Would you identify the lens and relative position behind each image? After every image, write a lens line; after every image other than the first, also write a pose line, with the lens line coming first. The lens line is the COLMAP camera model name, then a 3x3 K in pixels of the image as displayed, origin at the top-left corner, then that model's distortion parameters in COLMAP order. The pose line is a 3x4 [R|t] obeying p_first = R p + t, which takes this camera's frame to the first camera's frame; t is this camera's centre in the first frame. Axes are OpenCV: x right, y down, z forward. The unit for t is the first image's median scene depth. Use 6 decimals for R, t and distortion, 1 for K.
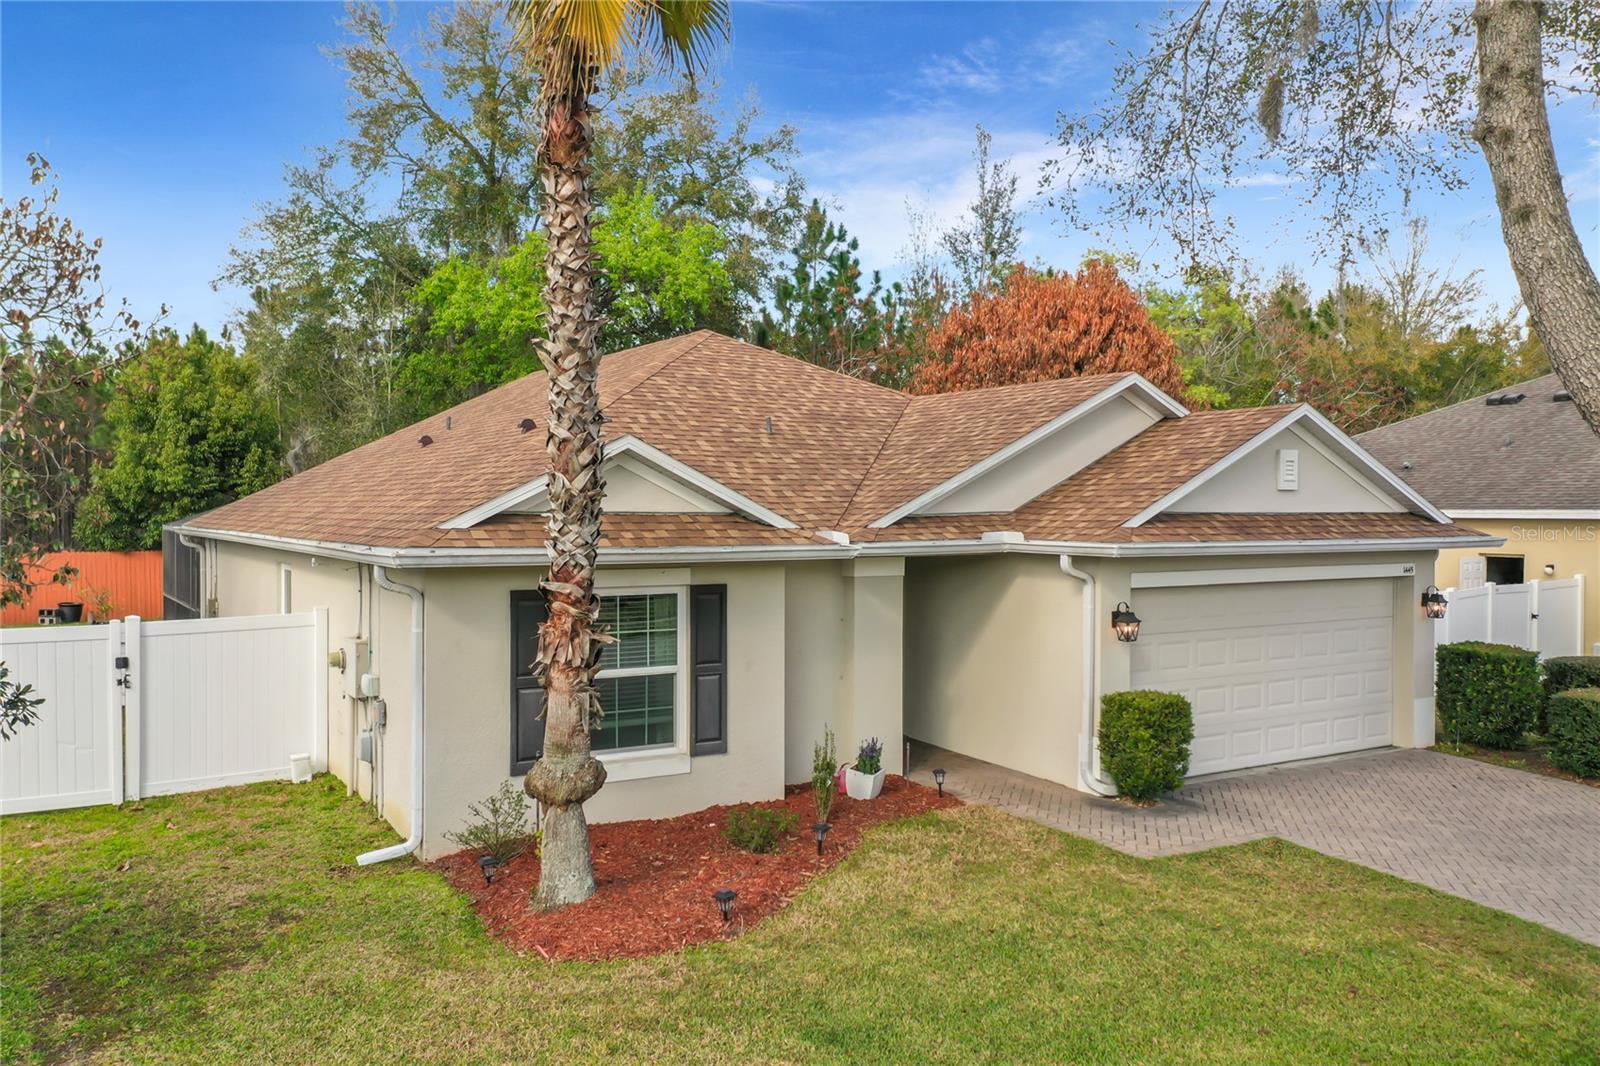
lens RADIAL K [[1276.1, 0, 800.0], [0, 1276.1, 533.0], [0, 0, 1]] dist [-0.011879, -0.003735]
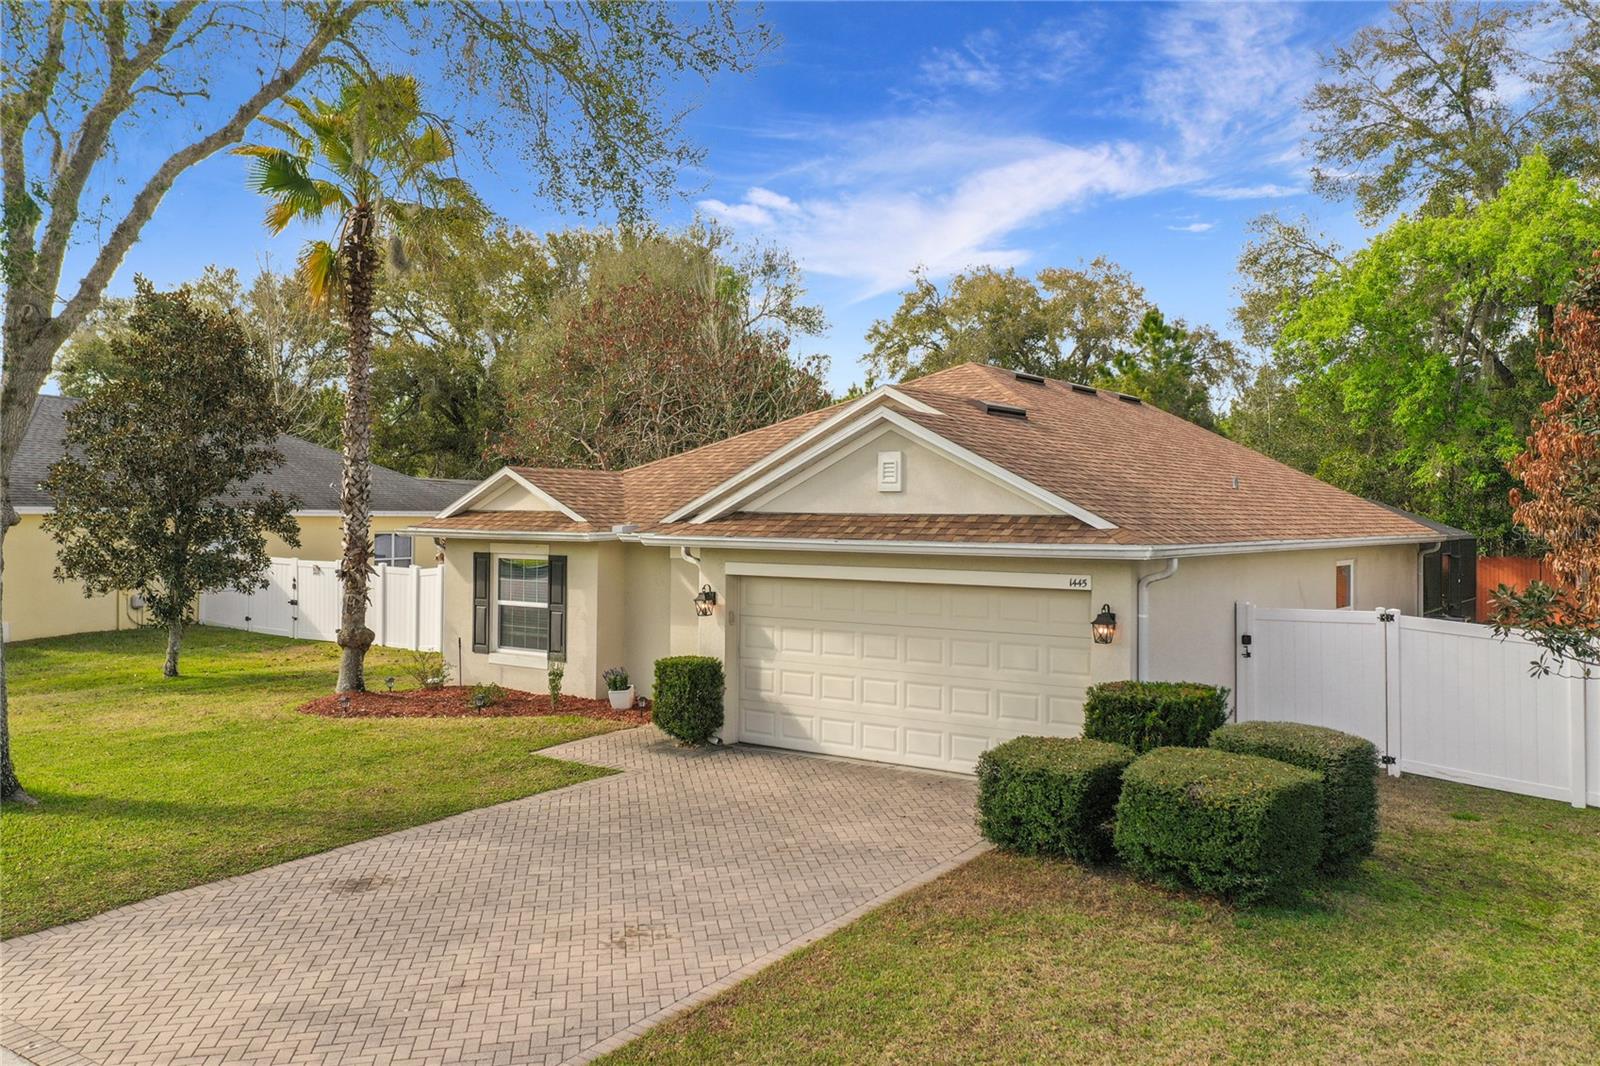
lens RADIAL K [[1276.1, 0, 800.0], [0, 1276.1, 533.0], [0, 0, 1]] dist [-0.011879, -0.003735]
pose [[0.416046, 0.023147, -0.909049, 1.362381], [-0.015446, 0.999712, 0.018387, -0.019769], [0.909212, 0.006392, 0.416284, 0.545979]]
